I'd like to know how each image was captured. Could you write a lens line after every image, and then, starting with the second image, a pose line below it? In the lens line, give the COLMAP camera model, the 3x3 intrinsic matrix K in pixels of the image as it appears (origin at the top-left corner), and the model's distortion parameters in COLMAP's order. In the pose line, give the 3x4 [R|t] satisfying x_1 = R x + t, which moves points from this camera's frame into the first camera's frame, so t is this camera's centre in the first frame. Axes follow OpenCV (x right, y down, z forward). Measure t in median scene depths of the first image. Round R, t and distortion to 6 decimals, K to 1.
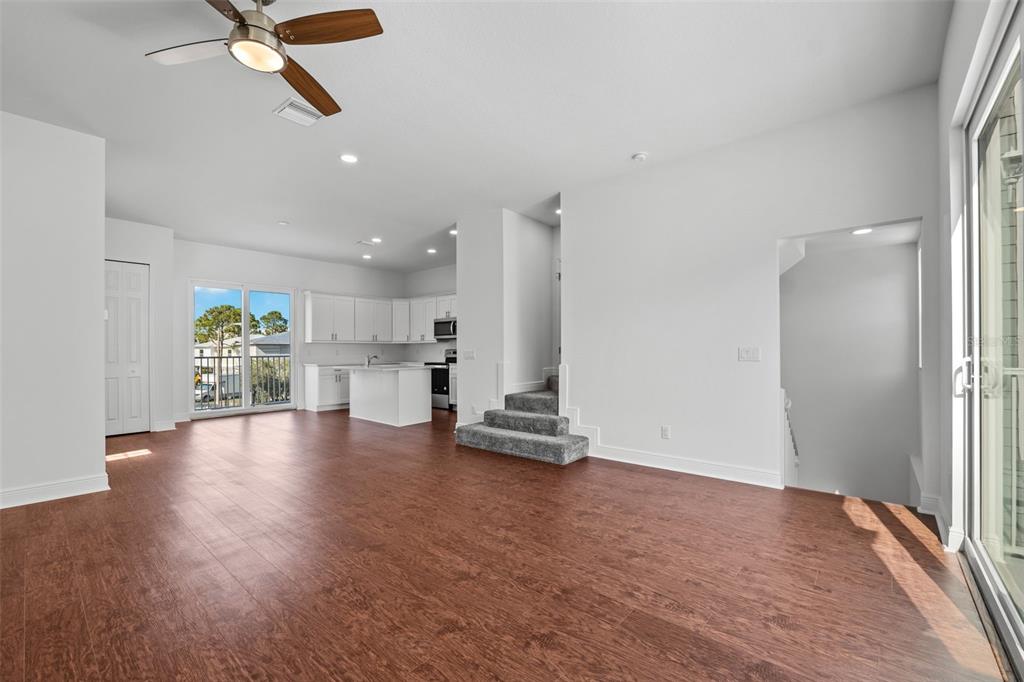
lens RADIAL K [[422.1, 0, 501.2], [0, 422.1, 347.4], [0, 0, 1]] dist [-0.011797, 0.001639]
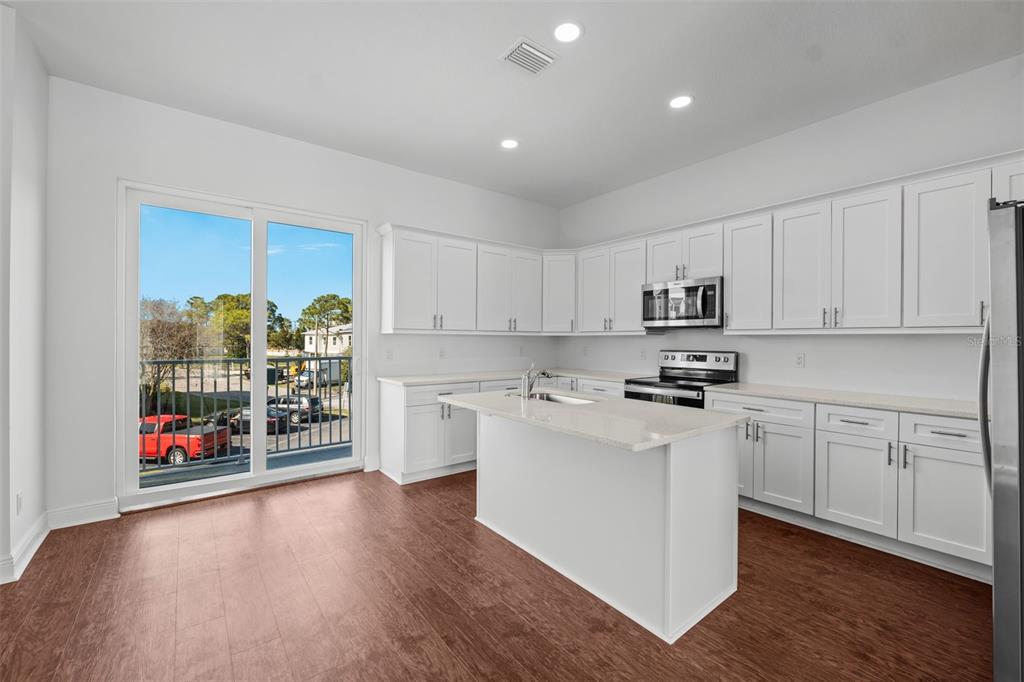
lens RADIAL K [[422.1, 0, 505.7], [0, 422.1, 339.6], [0, 0, 1]] dist [-0.011797, 0.001639]
pose [[0.980353, 0.010324, -0.196983, -0.273706], [-0.008786, 0.999924, 0.008682, -0.011834], [0.197058, -0.006780, 0.980368, 0.659905]]
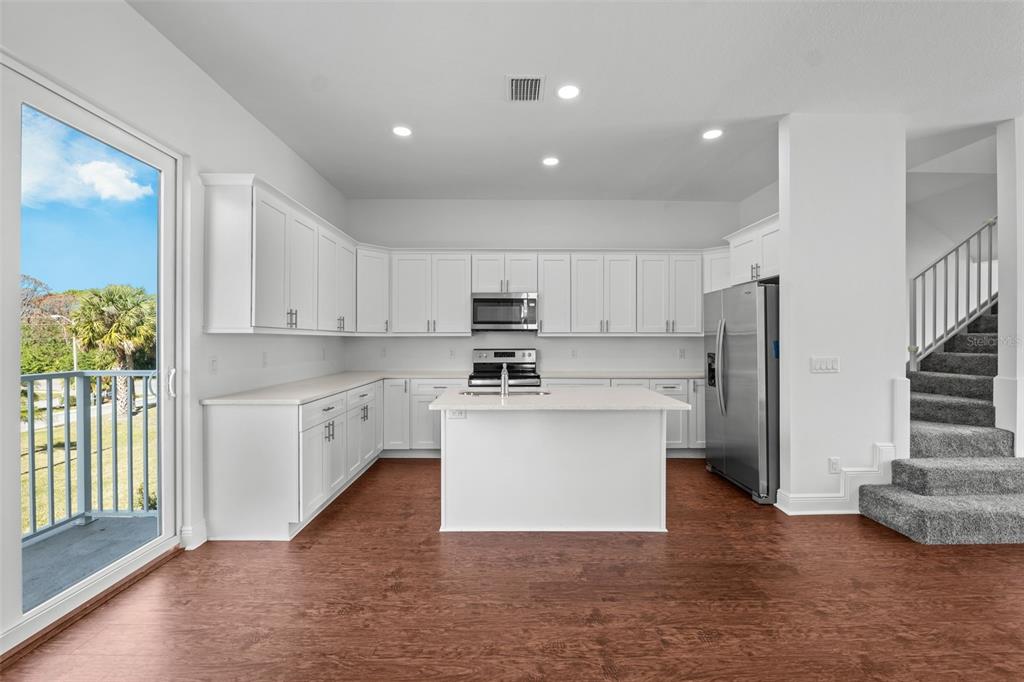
lens RADIAL K [[422.1, 0, 510.7], [0, 422.1, 337.8], [0, 0, 1]] dist [-0.011797, 0.001639]
pose [[0.741055, 0.009103, 0.671383, -0.613916], [-0.008683, 0.999954, -0.003974, -0.009986], [-0.671388, -0.002884, 0.741100, 0.729538]]
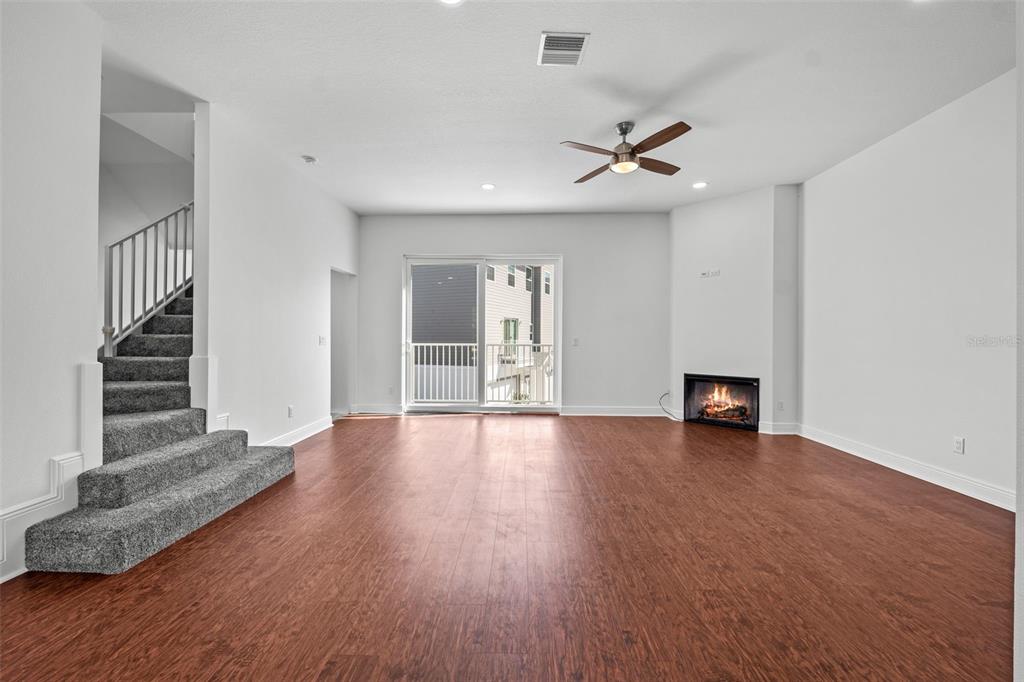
lens RADIAL K [[422.1, 0, 508.6], [0, 422.1, 341.7], [0, 0, 1]] dist [-0.011797, 0.001639]
pose [[-0.636747, -0.004358, 0.771061, -0.478597], [-0.007489, 0.999972, -0.000532, 0.008381], [-0.771037, -0.006114, -0.636761, 0.735208]]
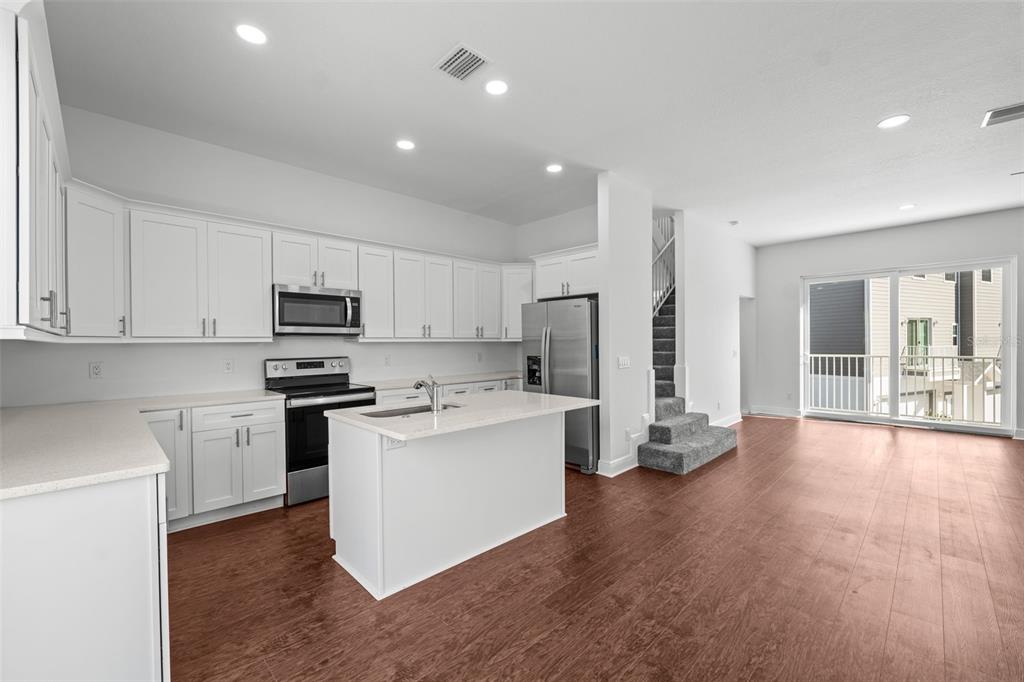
lens RADIAL K [[422.1, 0, 515.1], [0, 422.1, 346.1], [0, 0, 1]] dist [-0.011797, 0.001639]
pose [[0.063413, -0.002436, 0.997984, -0.690965], [0.000404, 0.999997, 0.002415, -0.011241], [-0.997987, 0.000250, 0.063414, 0.957731]]
